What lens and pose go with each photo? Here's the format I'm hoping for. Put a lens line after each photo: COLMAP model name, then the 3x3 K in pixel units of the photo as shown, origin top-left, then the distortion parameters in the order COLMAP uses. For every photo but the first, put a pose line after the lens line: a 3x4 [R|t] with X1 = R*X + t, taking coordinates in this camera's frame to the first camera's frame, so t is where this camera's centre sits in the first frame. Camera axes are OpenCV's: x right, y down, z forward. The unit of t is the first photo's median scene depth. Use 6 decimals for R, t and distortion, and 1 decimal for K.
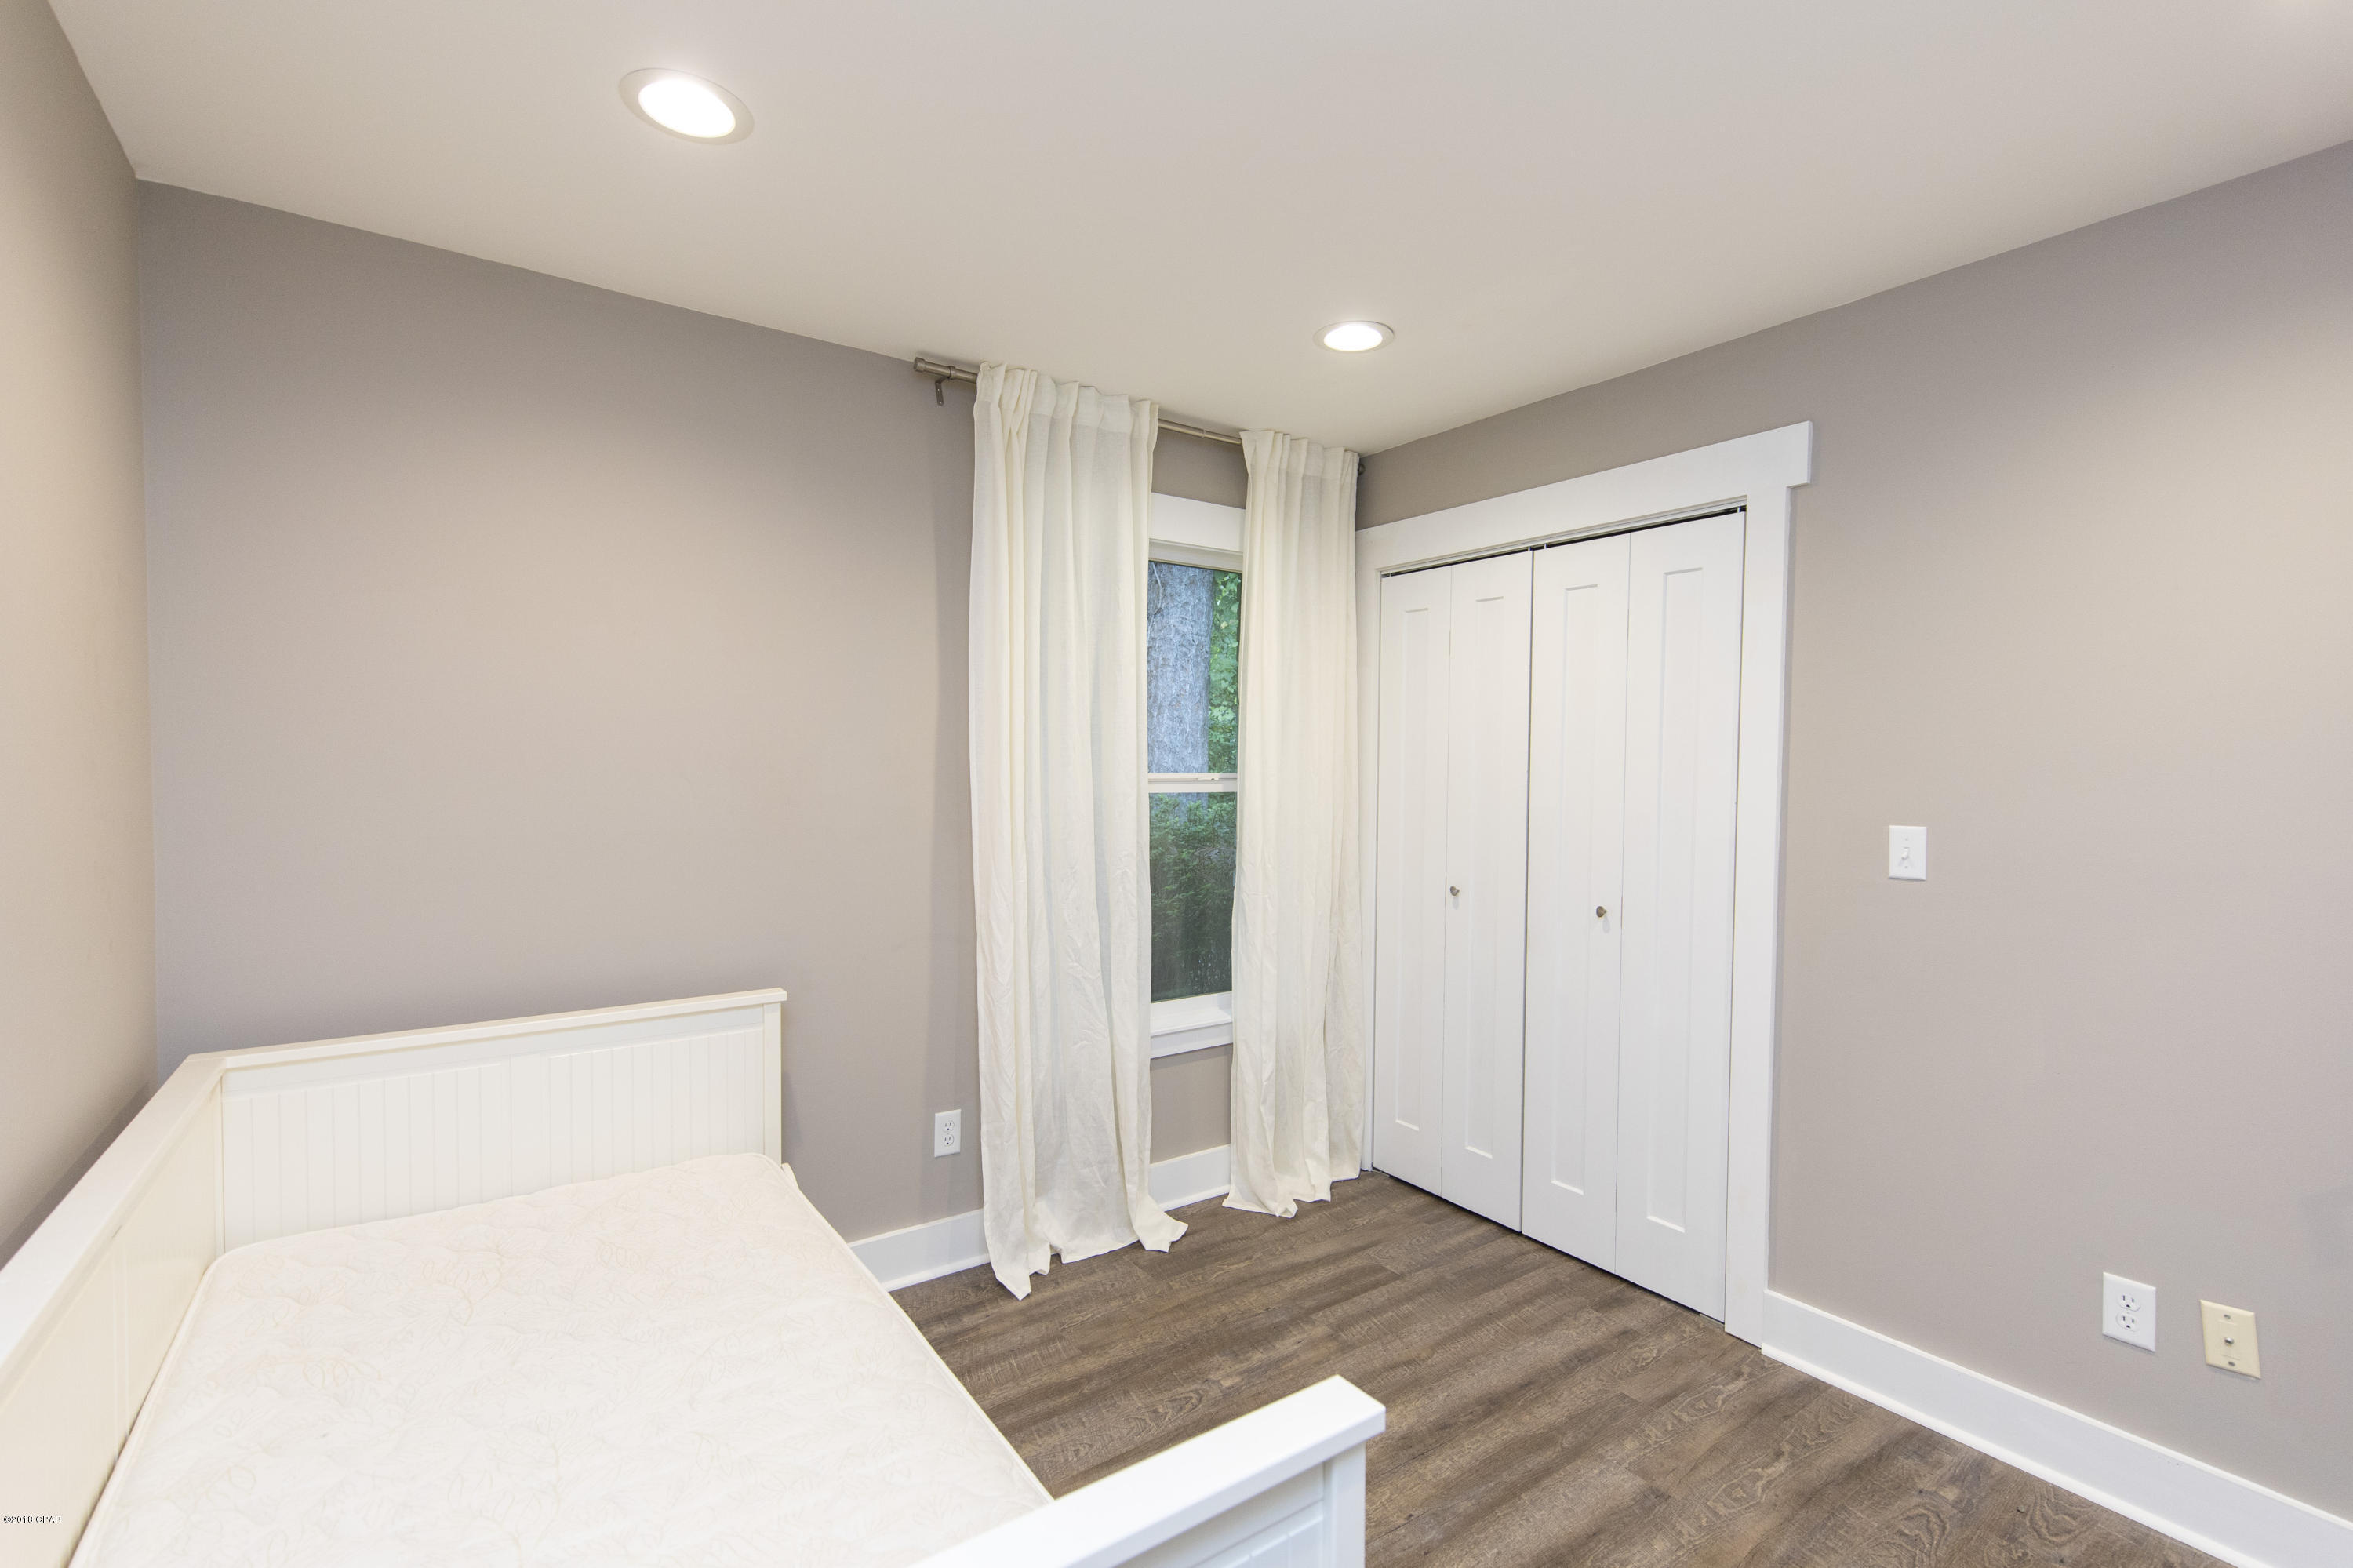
lens RADIAL K [[1074.9, 0, 1188.4], [0, 1074.9, 793.5], [0, 0, 1]] dist [0.006442, 0.000597]
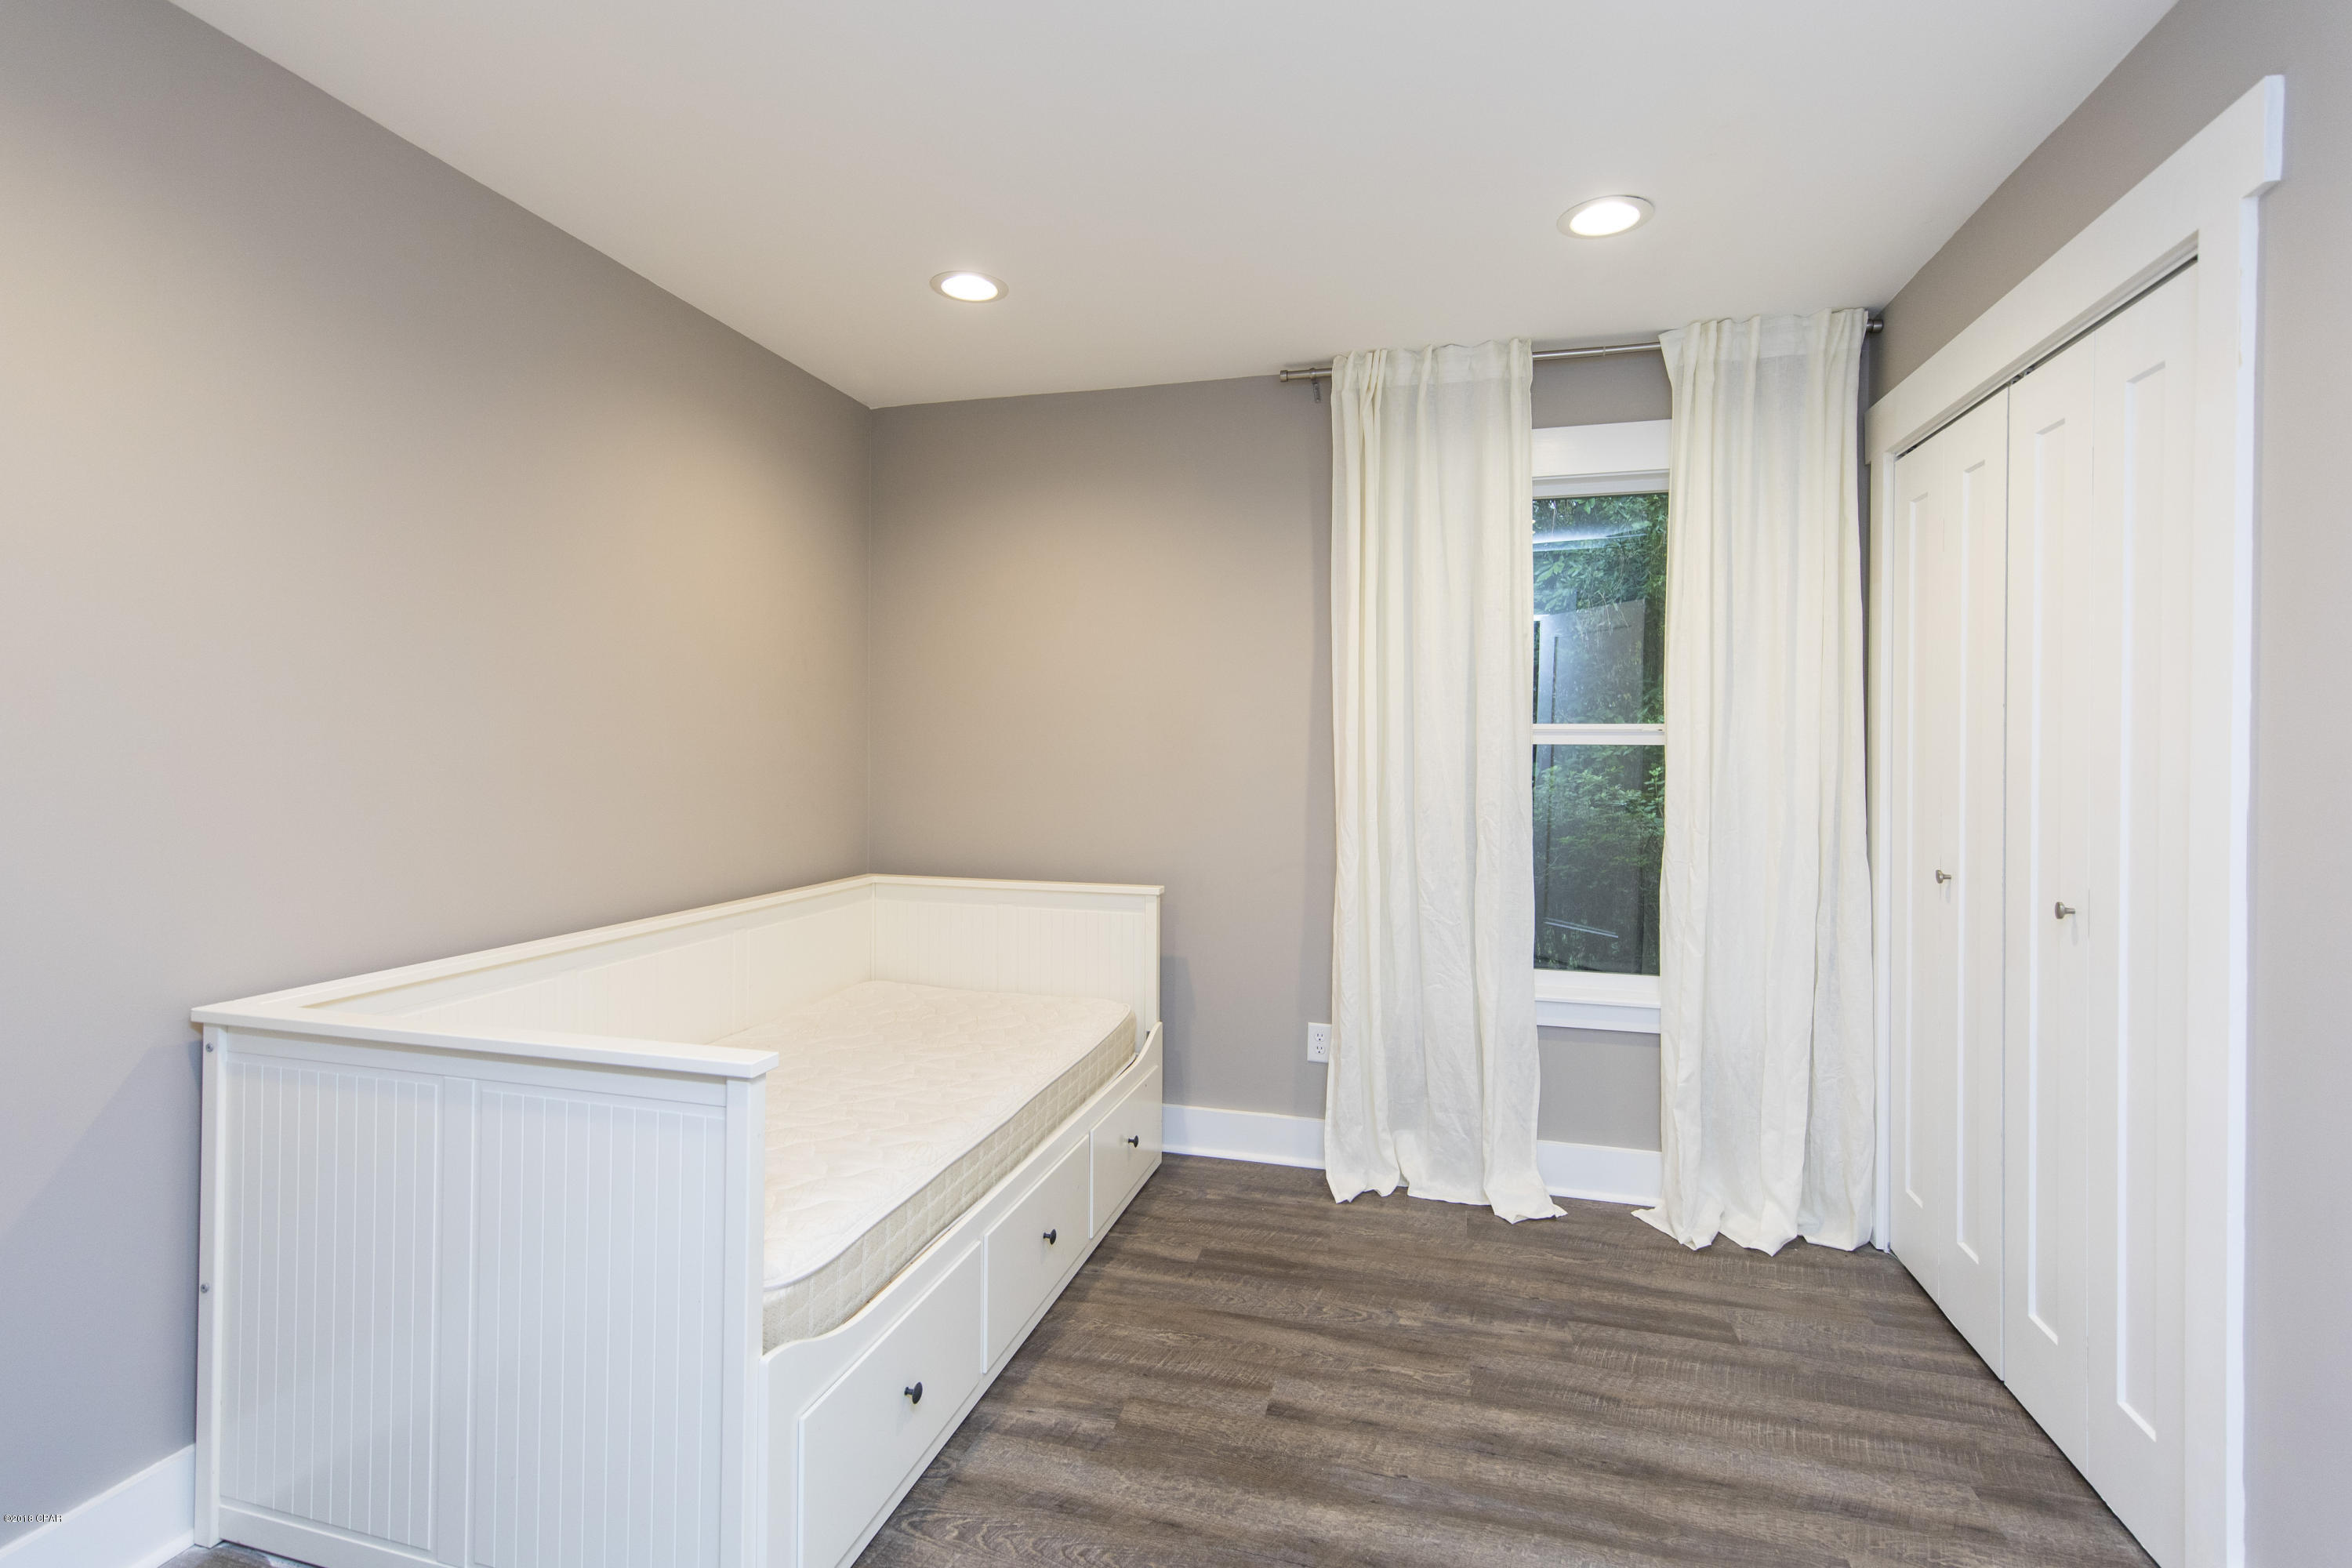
lens RADIAL K [[1087.6, 0, 1134.6], [0, 1087.6, 754.0], [0, 0, 1]] dist [0.001975, -0.000193]
pose [[0.615340, 0.000714, -0.788262, 0.541984], [-0.027124, 0.999427, -0.020269, 0.041799], [0.787795, 0.033853, 0.615006, 0.136987]]
